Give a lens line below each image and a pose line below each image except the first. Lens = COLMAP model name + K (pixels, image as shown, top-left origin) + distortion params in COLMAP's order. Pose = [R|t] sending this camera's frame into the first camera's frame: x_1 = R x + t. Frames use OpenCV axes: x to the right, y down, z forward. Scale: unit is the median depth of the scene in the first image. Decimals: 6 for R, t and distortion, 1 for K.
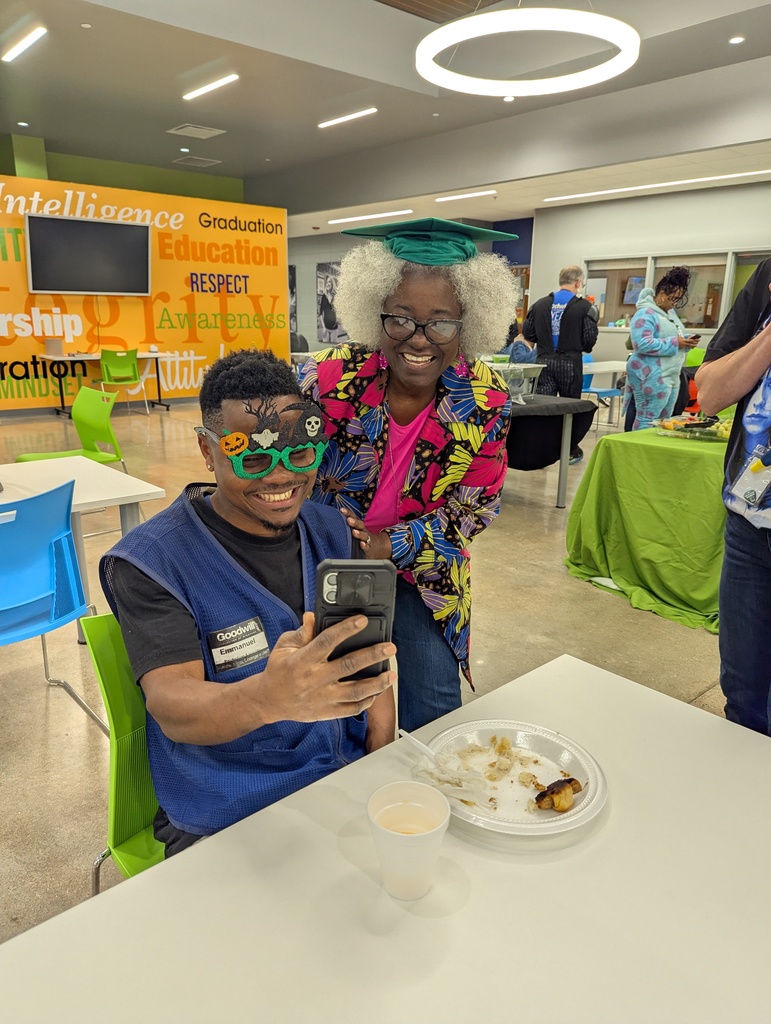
lens RADIAL K [[732.4, 0, 385.5], [0, 732.4, 512.0], [0, 0, 1]] dist [0.081396, -0.083092]
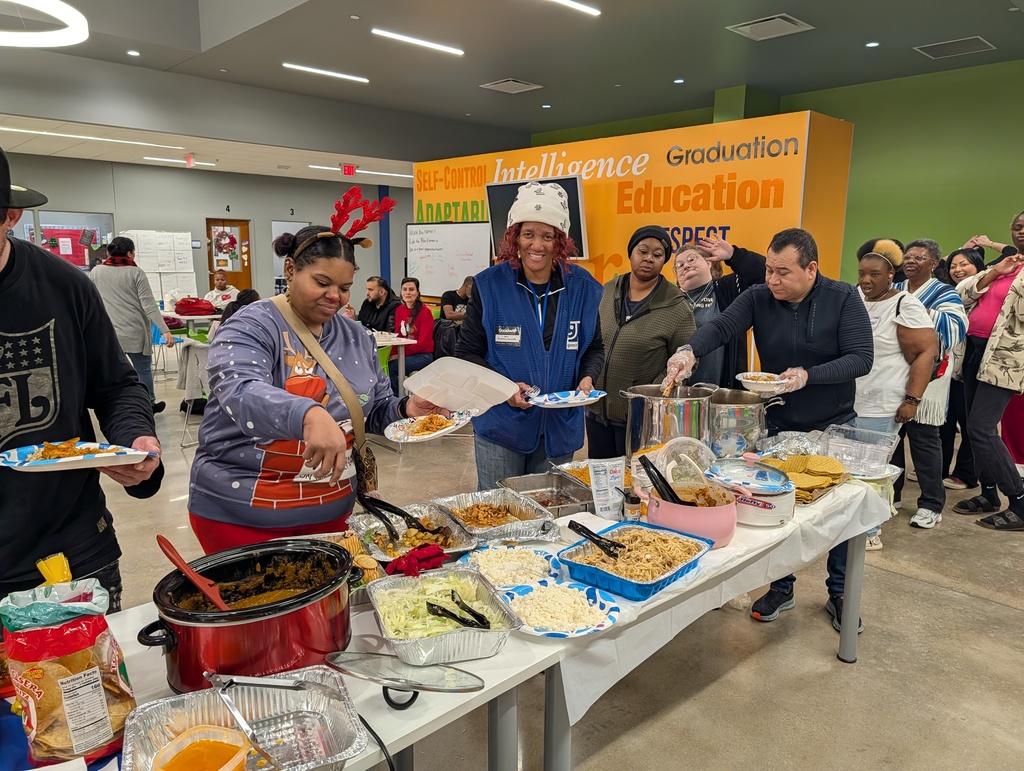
lens RADIAL K [[744.8, 0, 523.9], [0, 744.8, 382.8], [0, 0, 1]] dist [0.007104, -0.002991]
pose [[0.040867, 0.153694, -0.987273, 0.489903], [-0.281761, 0.949770, 0.136192, -0.237801], [0.958614, 0.272609, 0.082119, 0.846371]]
